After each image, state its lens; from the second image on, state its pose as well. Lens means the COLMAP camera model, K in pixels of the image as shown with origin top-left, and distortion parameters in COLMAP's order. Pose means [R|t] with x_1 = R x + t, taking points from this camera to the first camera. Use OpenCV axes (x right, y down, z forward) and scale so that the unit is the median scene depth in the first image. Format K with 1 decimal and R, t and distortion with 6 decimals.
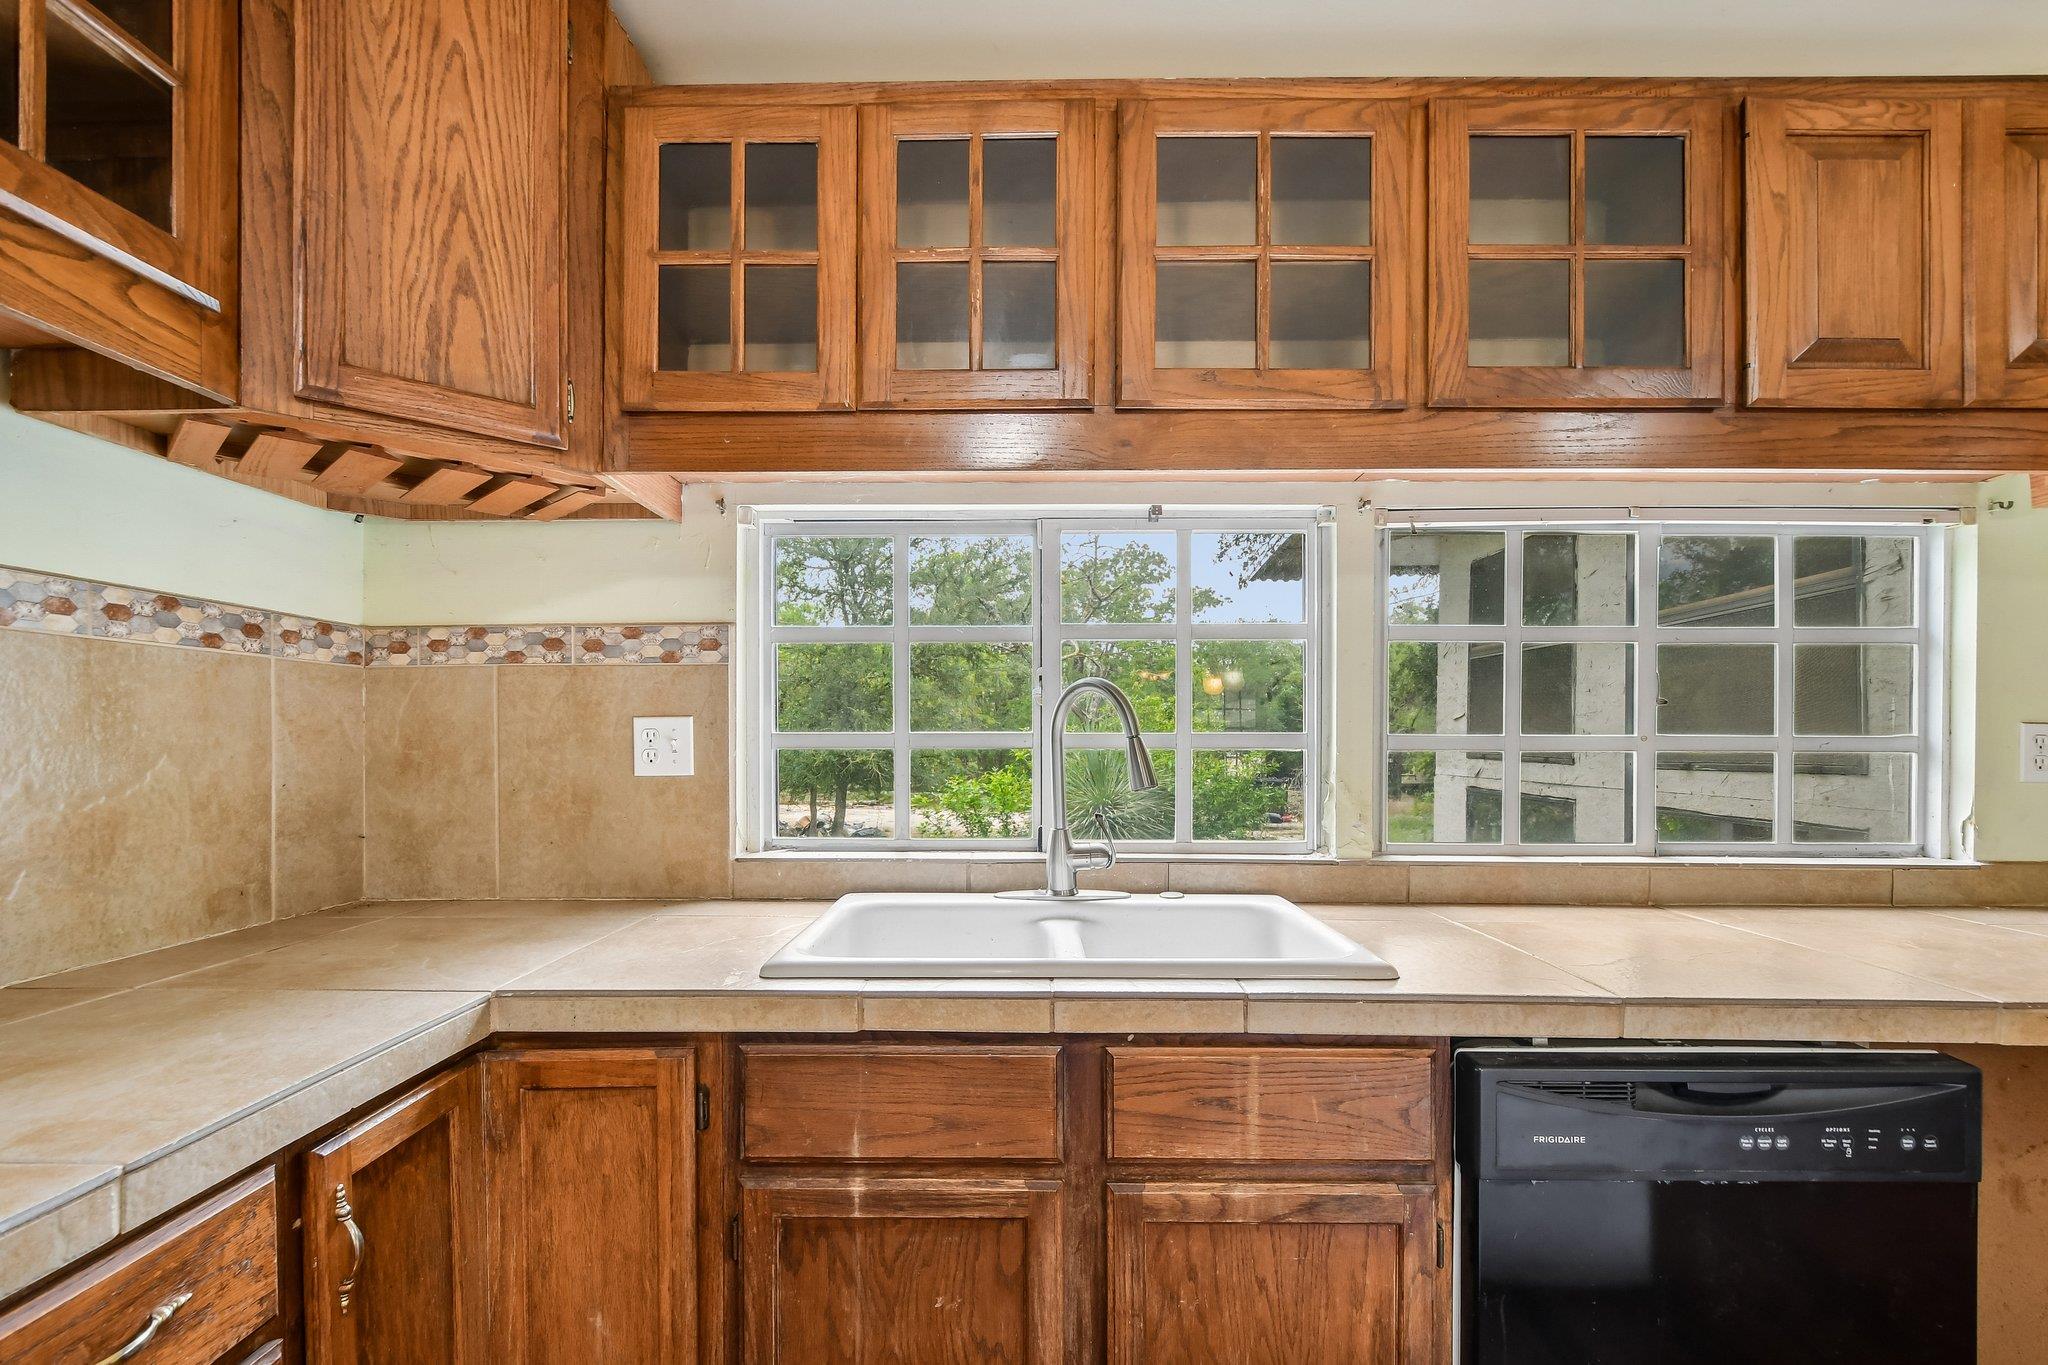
lens RADIAL K [[906.5, 0, 1016.5], [0, 906.5, 744.2], [0, 0, 1]] dist [-0.003721, -0.000569]
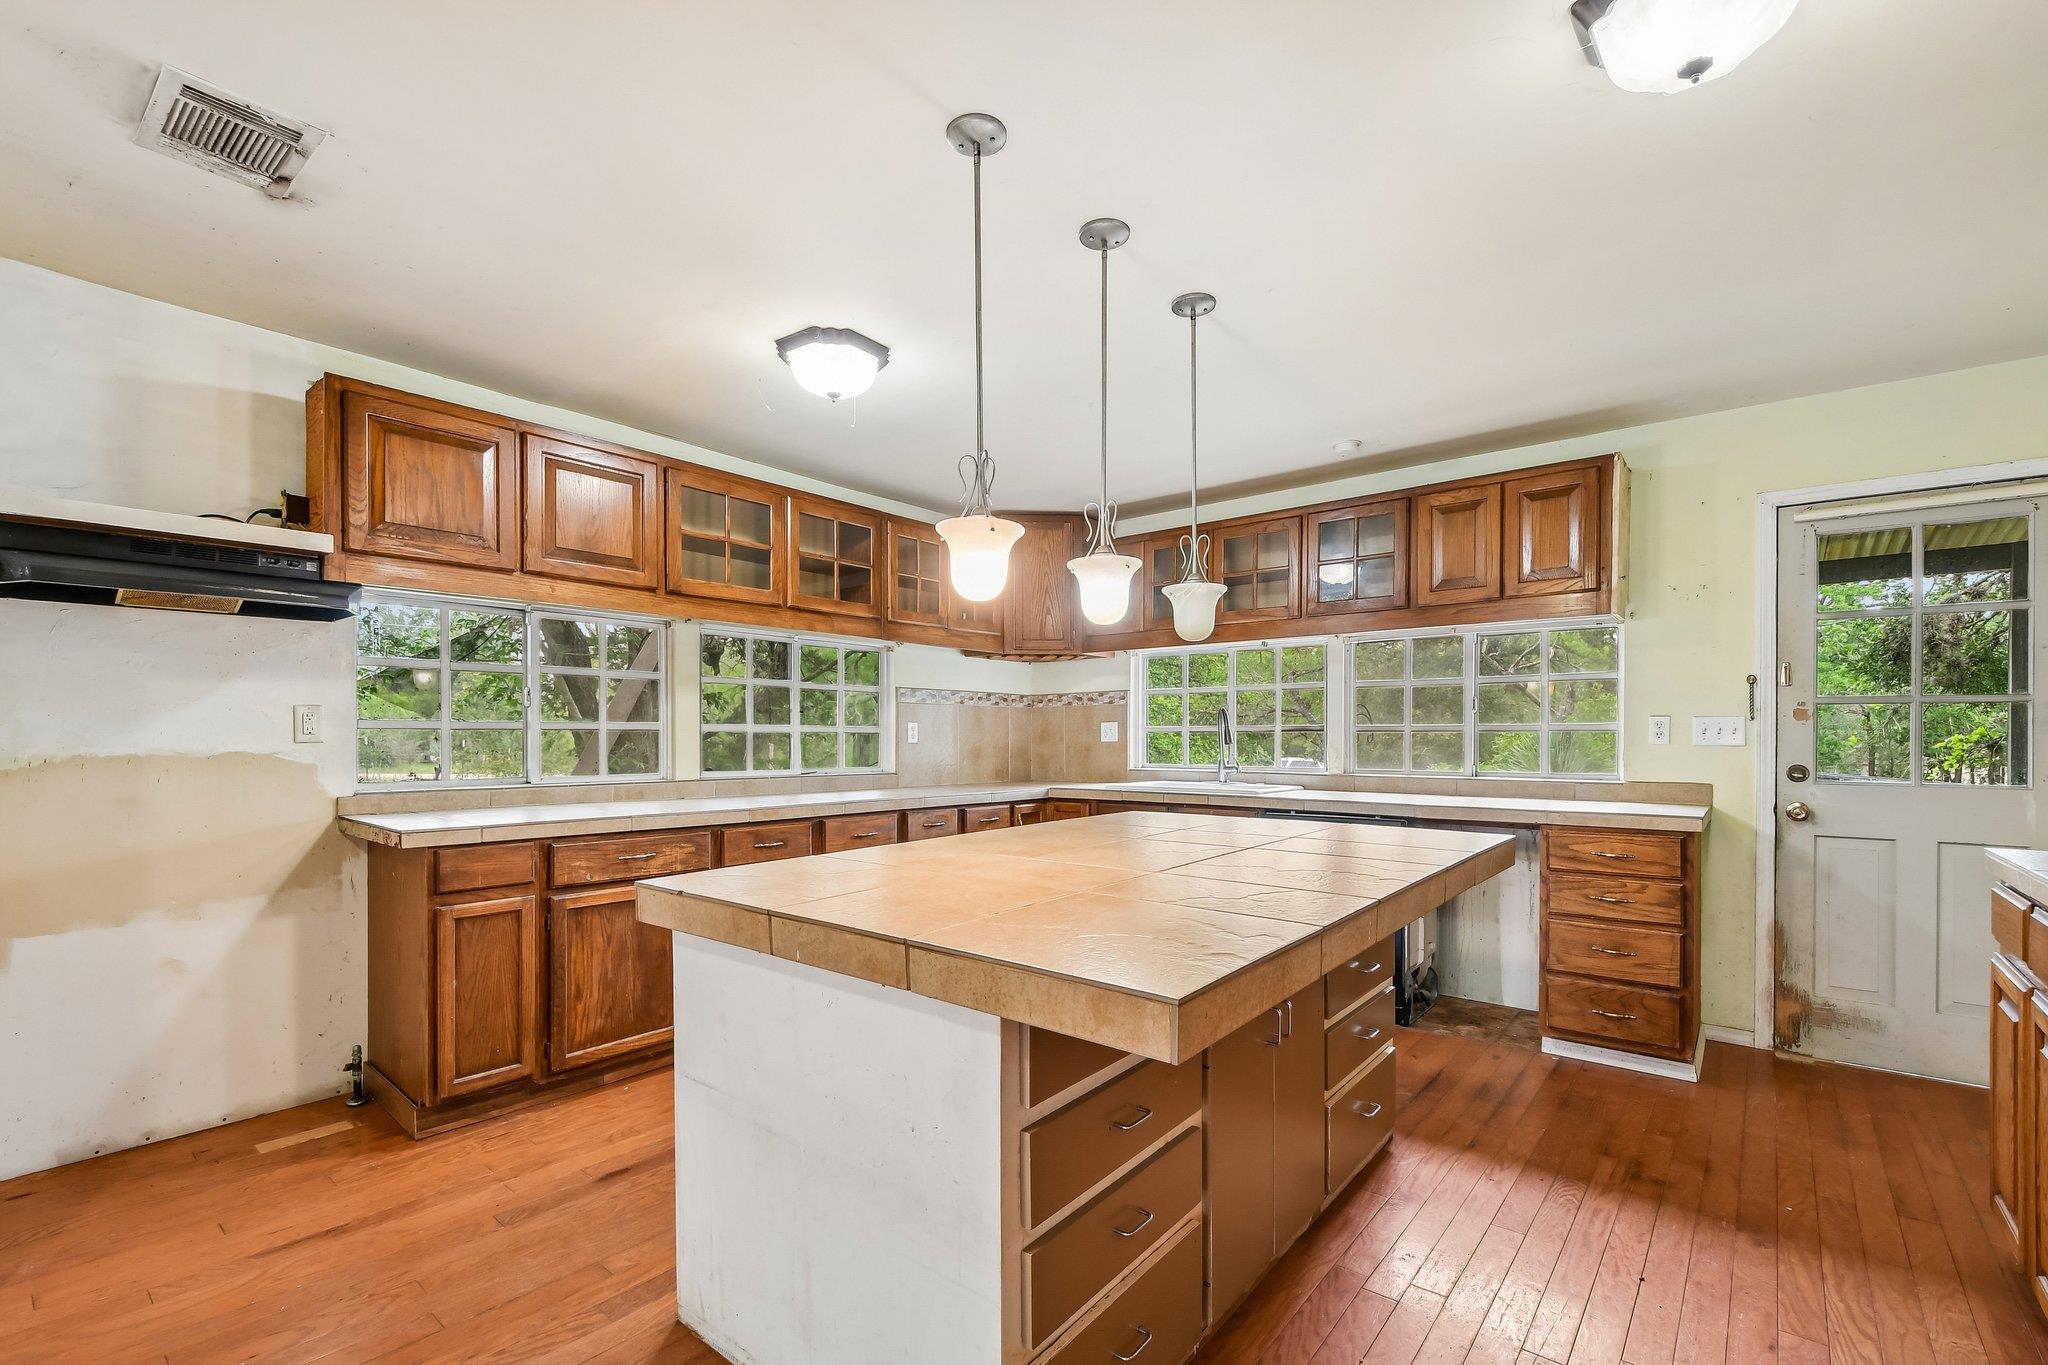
lens RADIAL K [[895.6, 0, 1015.7], [0, 895.6, 744.3], [0, 0, 1]] dist [-0.000510, -0.000087]
pose [[0.776277, 0.003600, -0.630381, 1.539952], [-0.001662, 0.999992, 0.003665, 0.041574], [0.630389, -0.001797, 0.776277, -1.869867]]
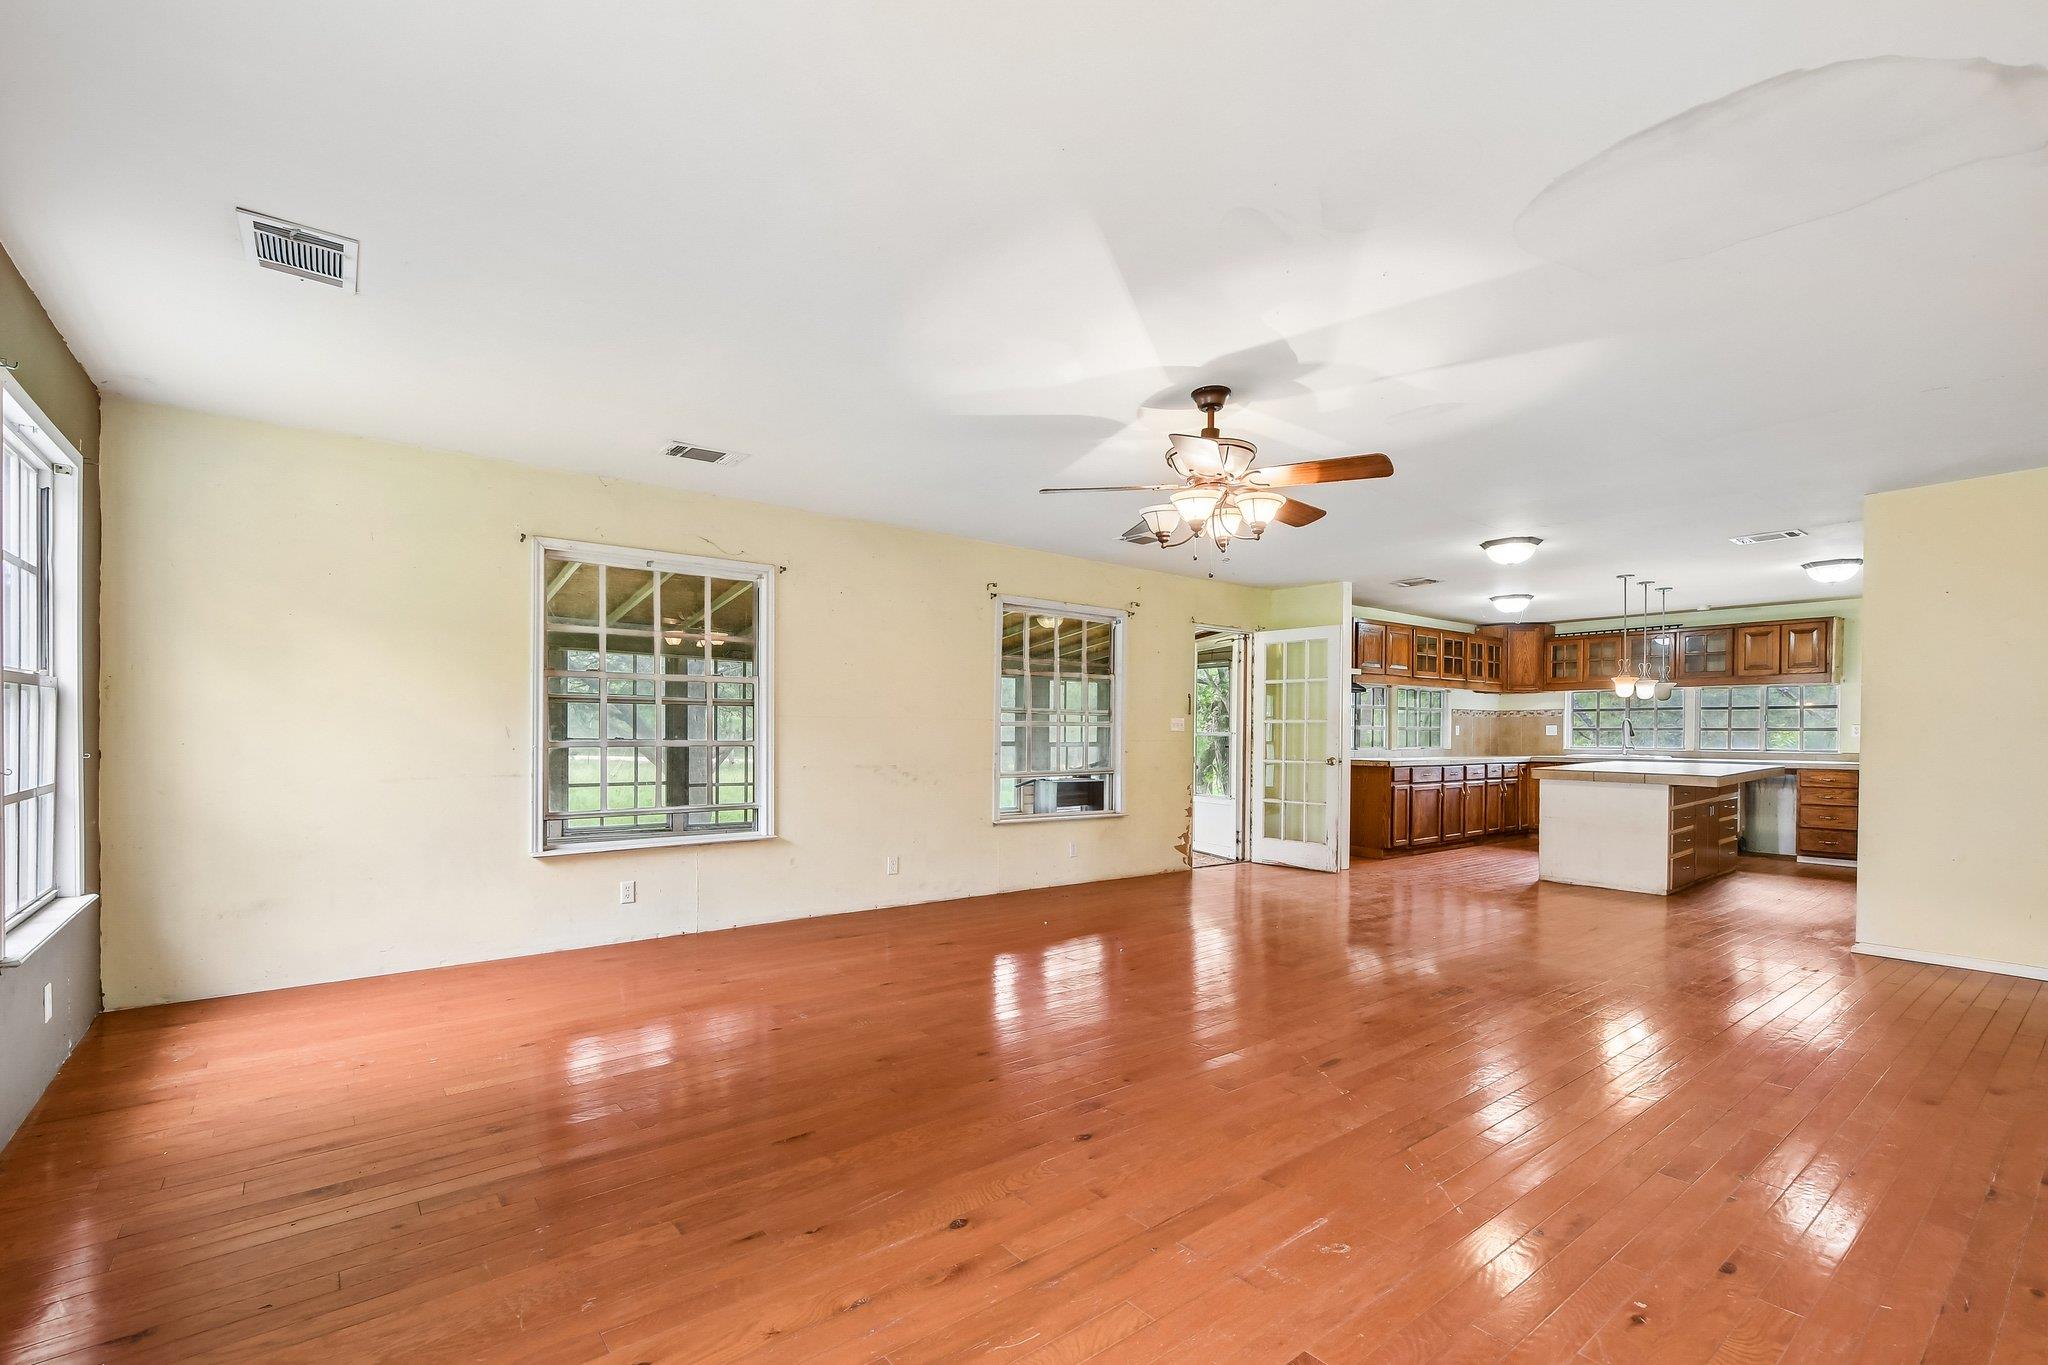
lens RADIAL K [[906.5, 0, 1016.5], [0, 906.5, 744.2], [0, 0, 1]] dist [-0.003721, -0.000569]
pose [[0.631051, 0.009865, -0.775679, 2.464571], [-0.005678, 0.999951, 0.008098, 0.080718], [0.775721, -0.000706, 0.631076, -6.729267]]
